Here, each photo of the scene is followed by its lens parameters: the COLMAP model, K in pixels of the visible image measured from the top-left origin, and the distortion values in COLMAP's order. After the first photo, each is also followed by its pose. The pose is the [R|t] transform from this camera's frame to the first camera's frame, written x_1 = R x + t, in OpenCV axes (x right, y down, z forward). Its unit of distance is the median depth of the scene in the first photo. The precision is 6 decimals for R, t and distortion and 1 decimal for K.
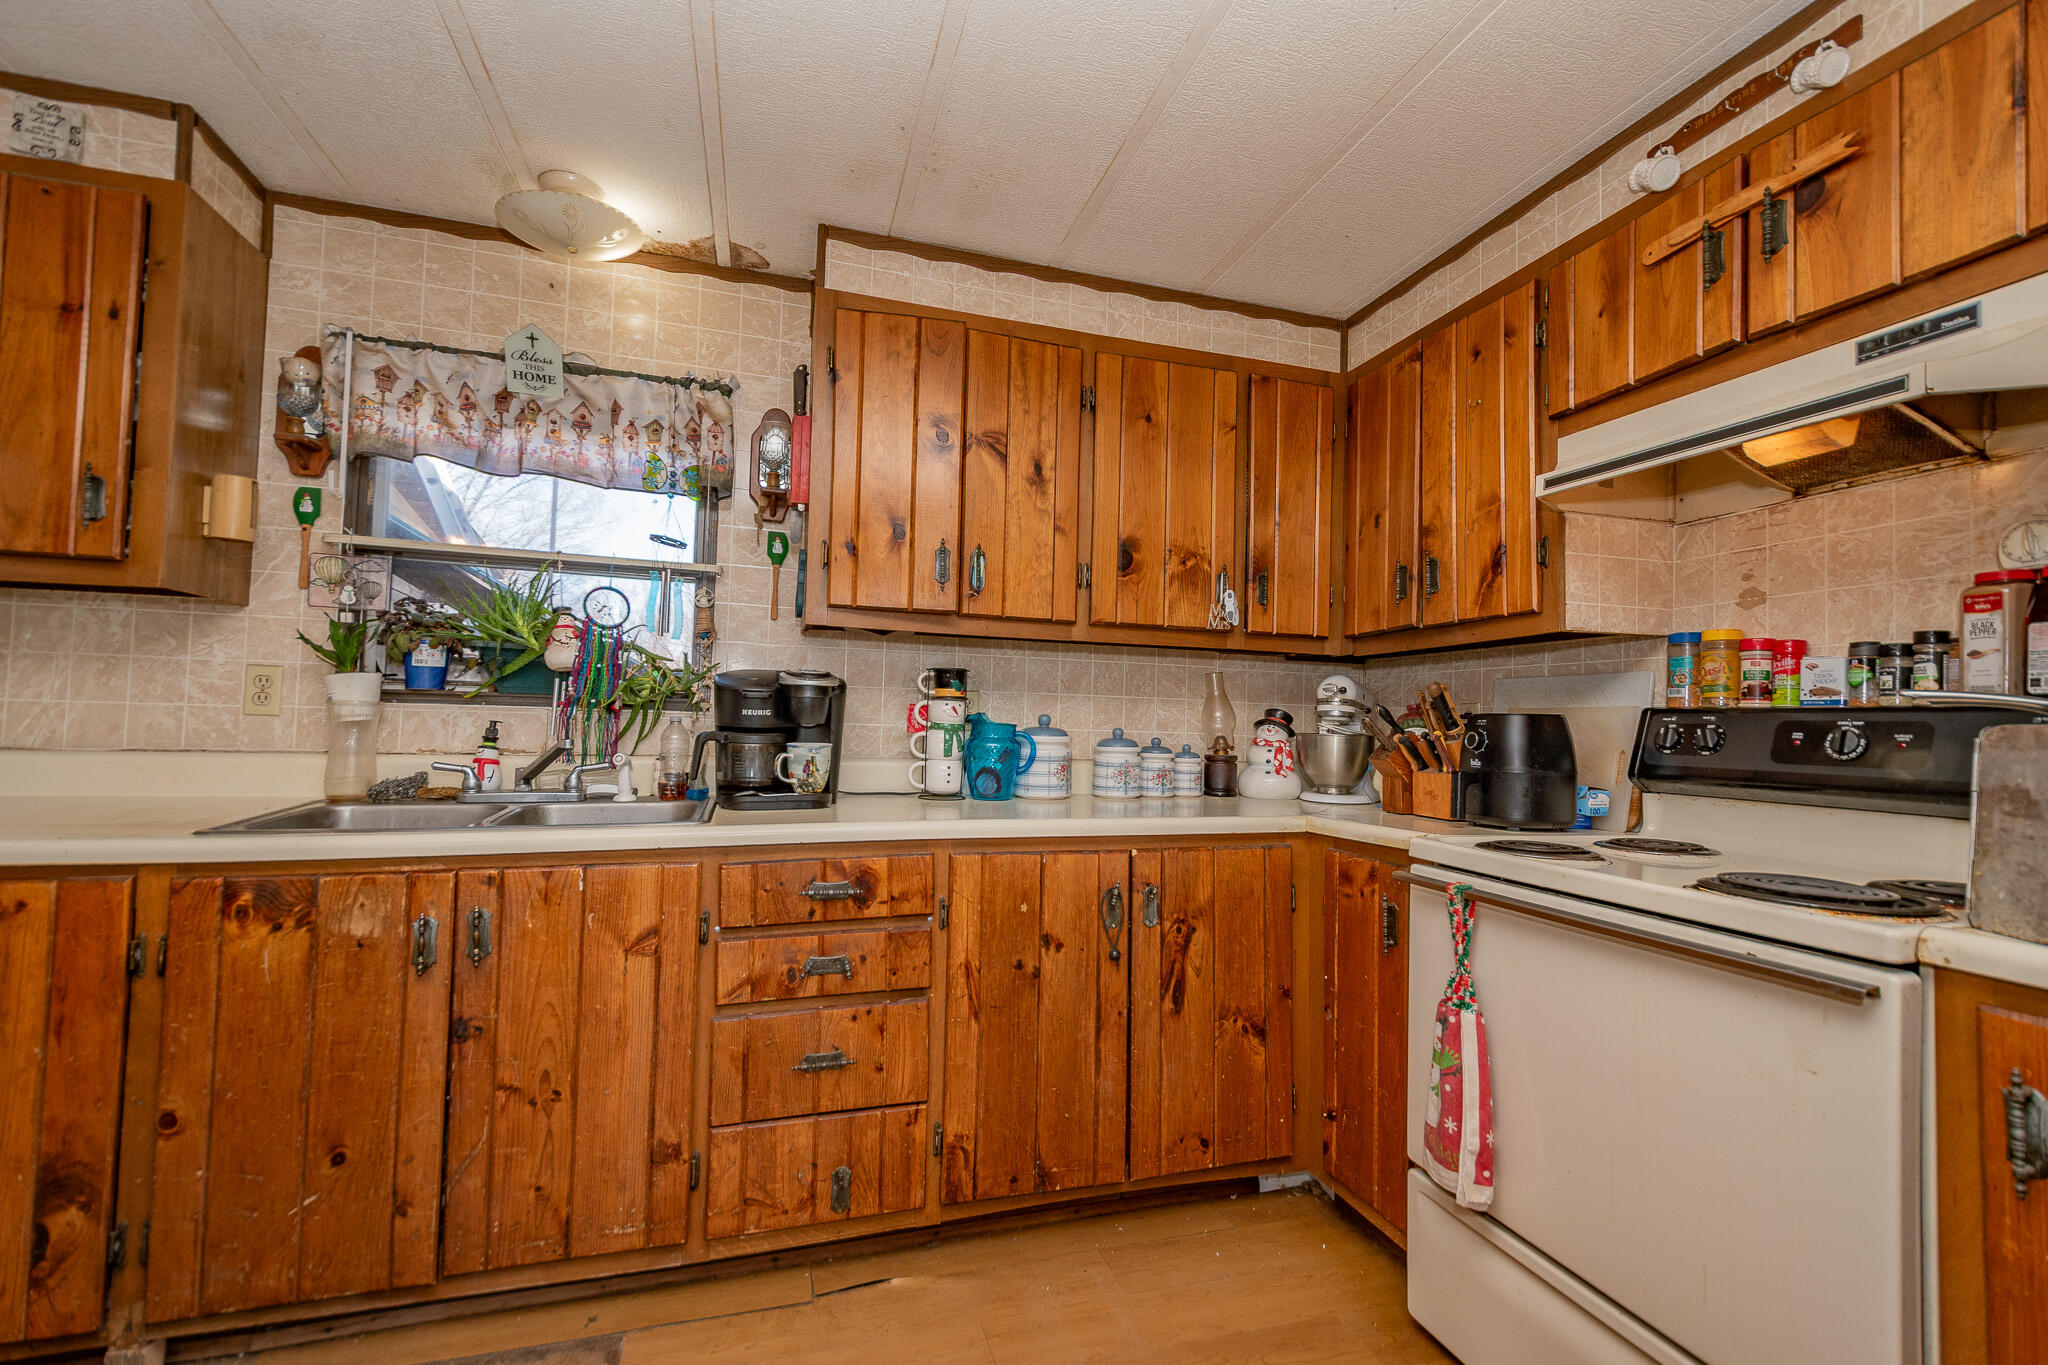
lens RADIAL K [[887.8, 0, 1028.7], [0, 887.8, 687.0], [0, 0, 1]] dist [0.015970, -0.005097]
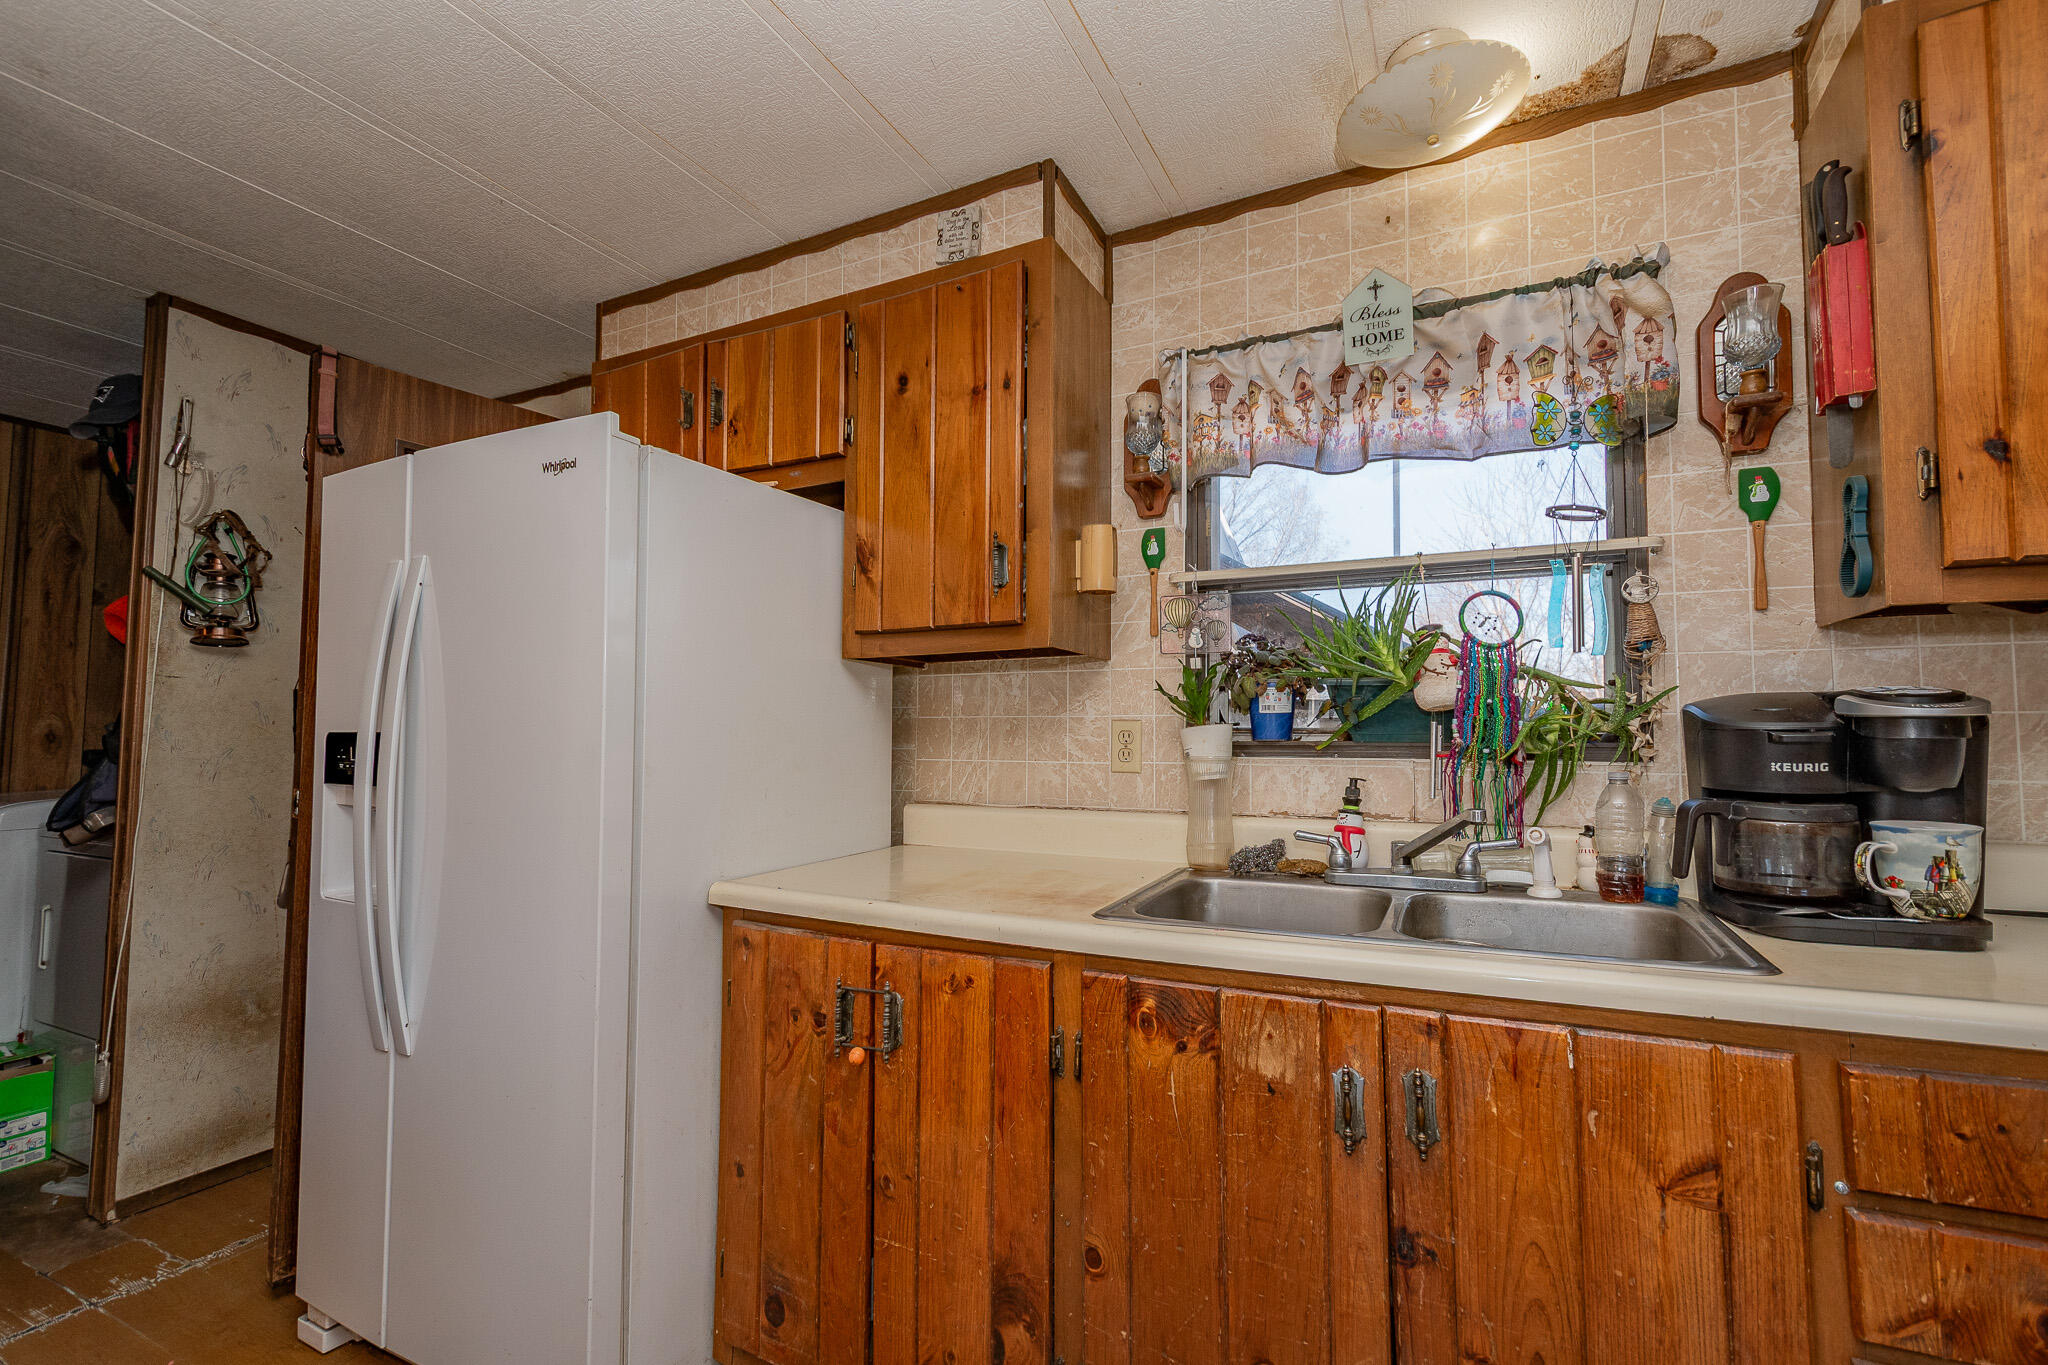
lens RADIAL K [[887.8, 0, 1063.7], [0, 887.8, 694.2], [0, 0, 1]] dist [0.015970, -0.005097]
pose [[0.746091, -0.058247, -0.663292, -0.272677], [0.044143, 0.998302, -0.038012, -0.018117], [0.664380, -0.000919, 0.747395, 0.245310]]
